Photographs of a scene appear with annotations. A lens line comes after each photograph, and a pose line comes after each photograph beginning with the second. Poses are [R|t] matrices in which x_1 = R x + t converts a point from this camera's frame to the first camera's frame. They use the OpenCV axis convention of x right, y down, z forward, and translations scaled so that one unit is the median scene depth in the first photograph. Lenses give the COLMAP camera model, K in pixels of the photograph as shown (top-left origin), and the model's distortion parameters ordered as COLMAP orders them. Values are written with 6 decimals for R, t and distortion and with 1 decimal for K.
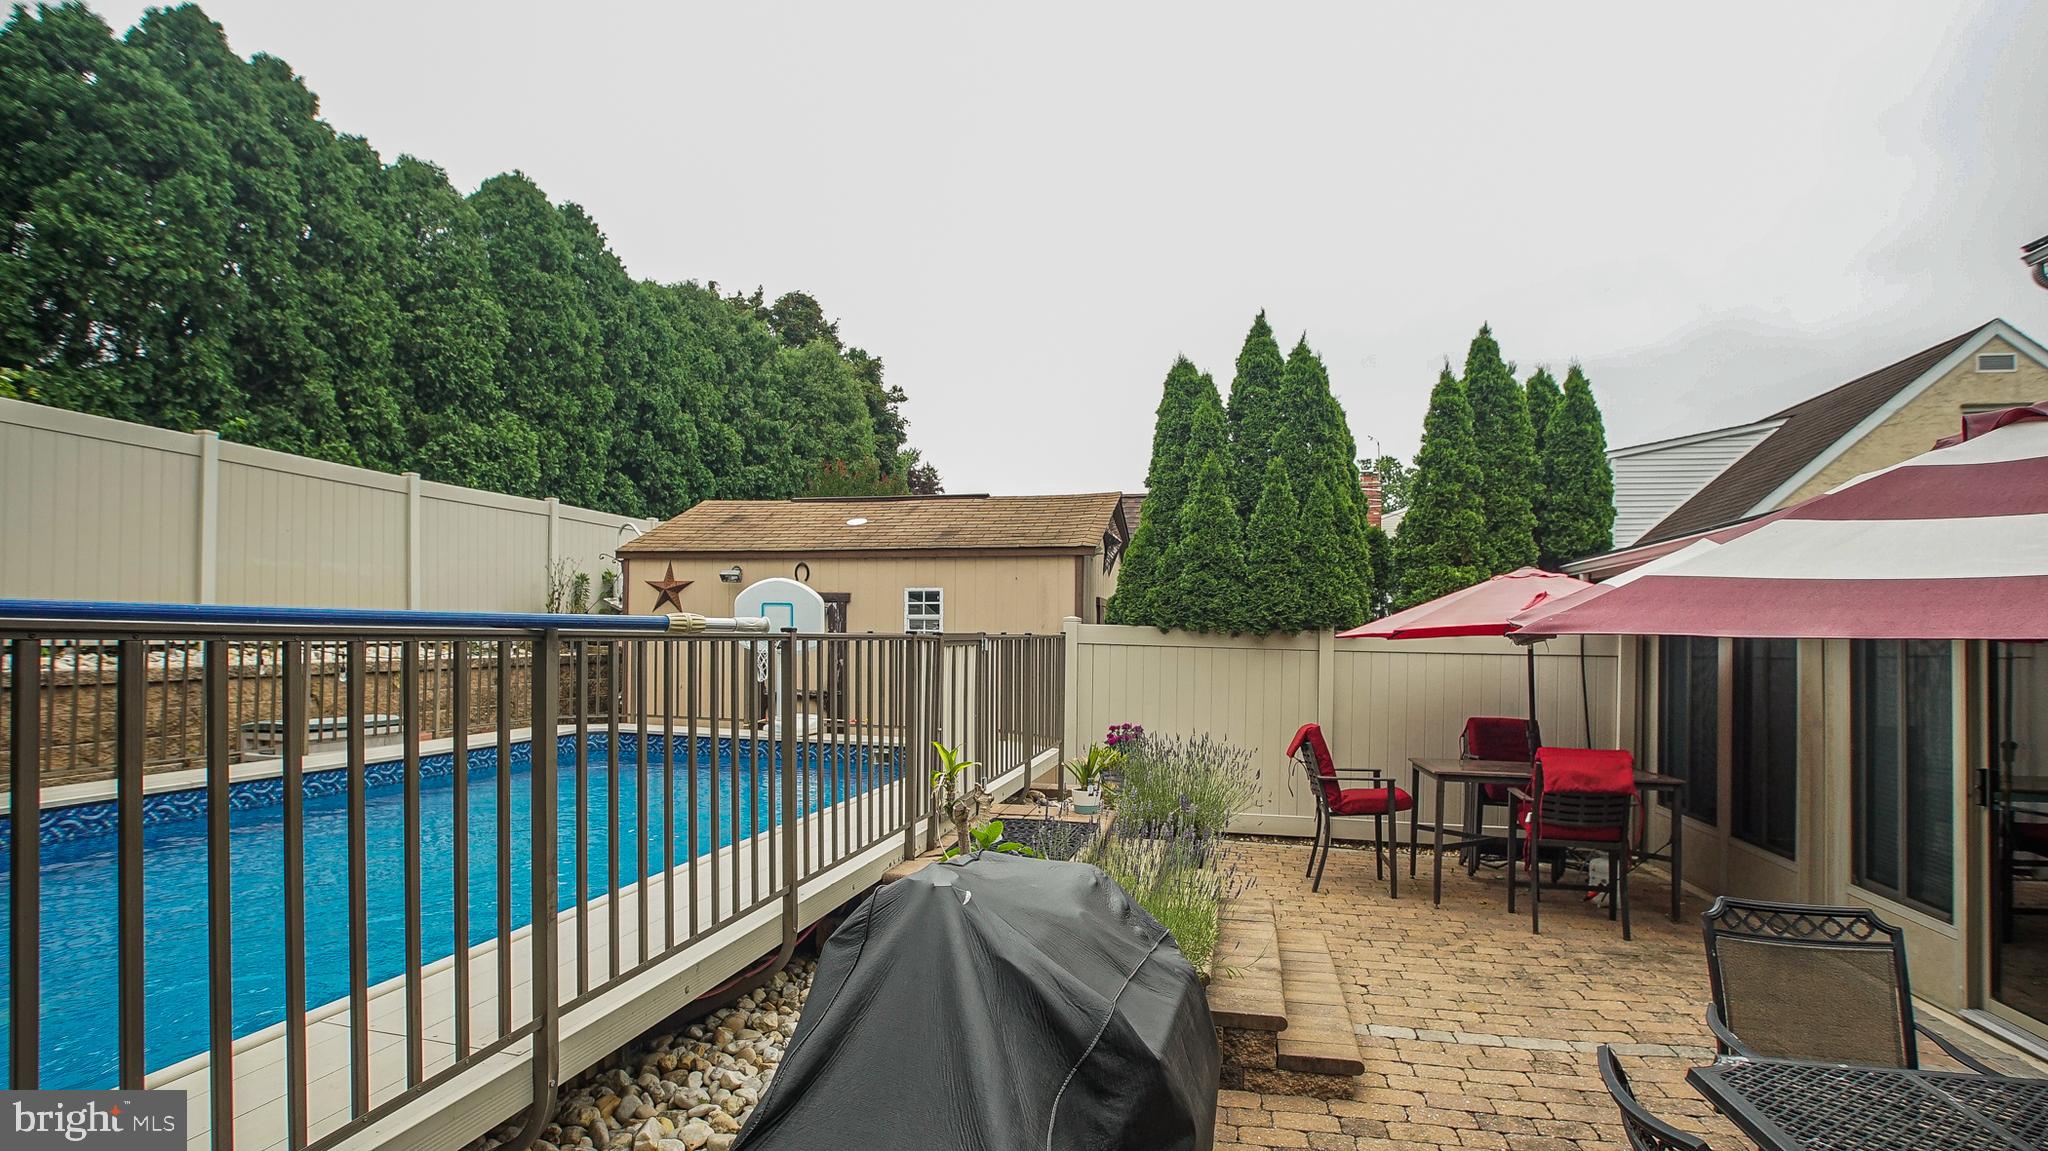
lens RADIAL K [[1034.8, 0, 1021.9], [0, 1034.8, 608.6], [0, 0, 1]] dist [-0.083955, 0.041720]
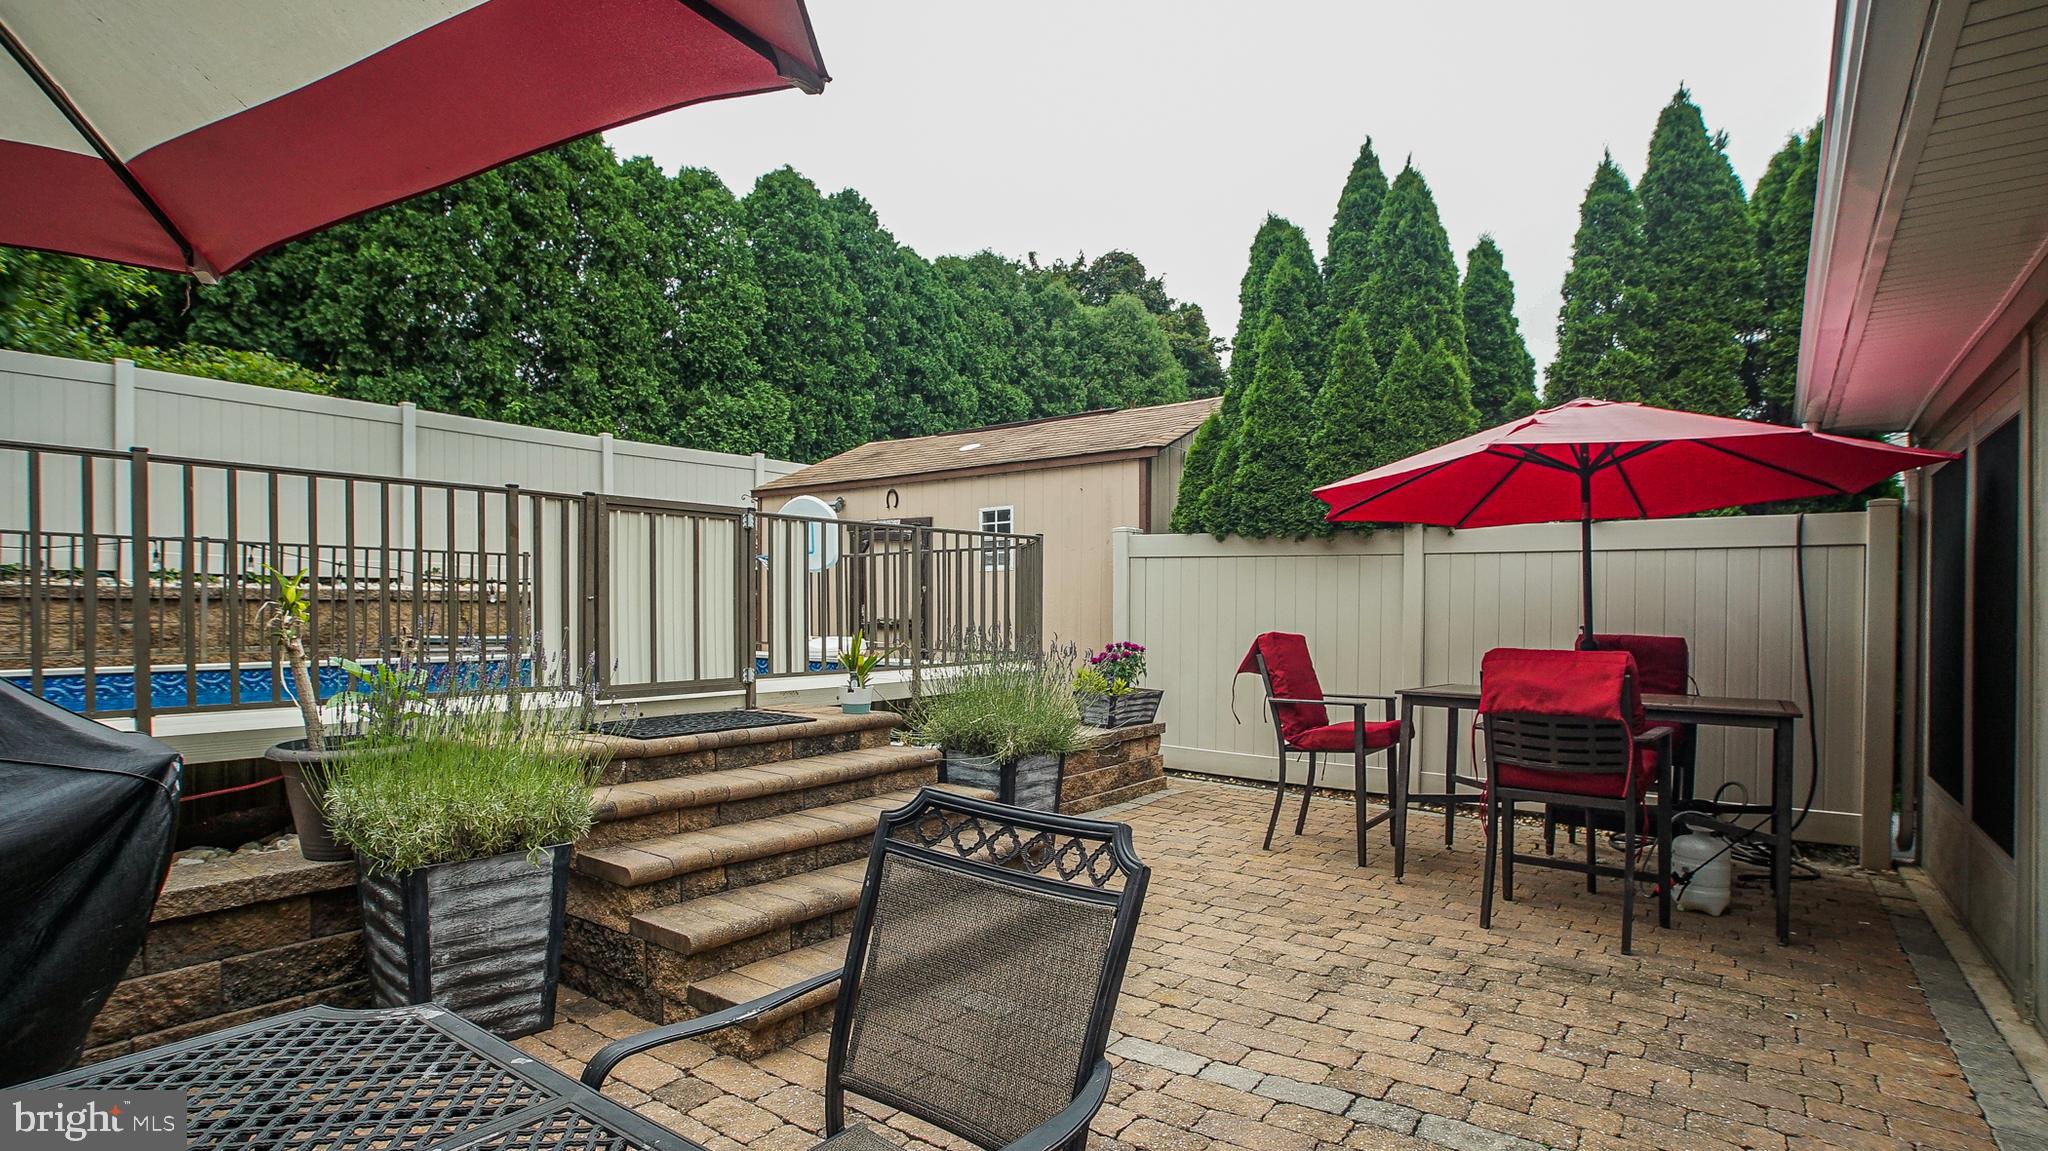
lens RADIAL K [[1034.8, 0, 1021.9], [0, 1034.8, 608.6], [0, 0, 1]] dist [-0.083955, 0.041720]
pose [[0.907743, -0.011533, -0.419367, 0.290963], [0.019114, 0.999721, 0.013881, 0.054443], [0.419090, -0.020616, 0.907711, 0.151671]]
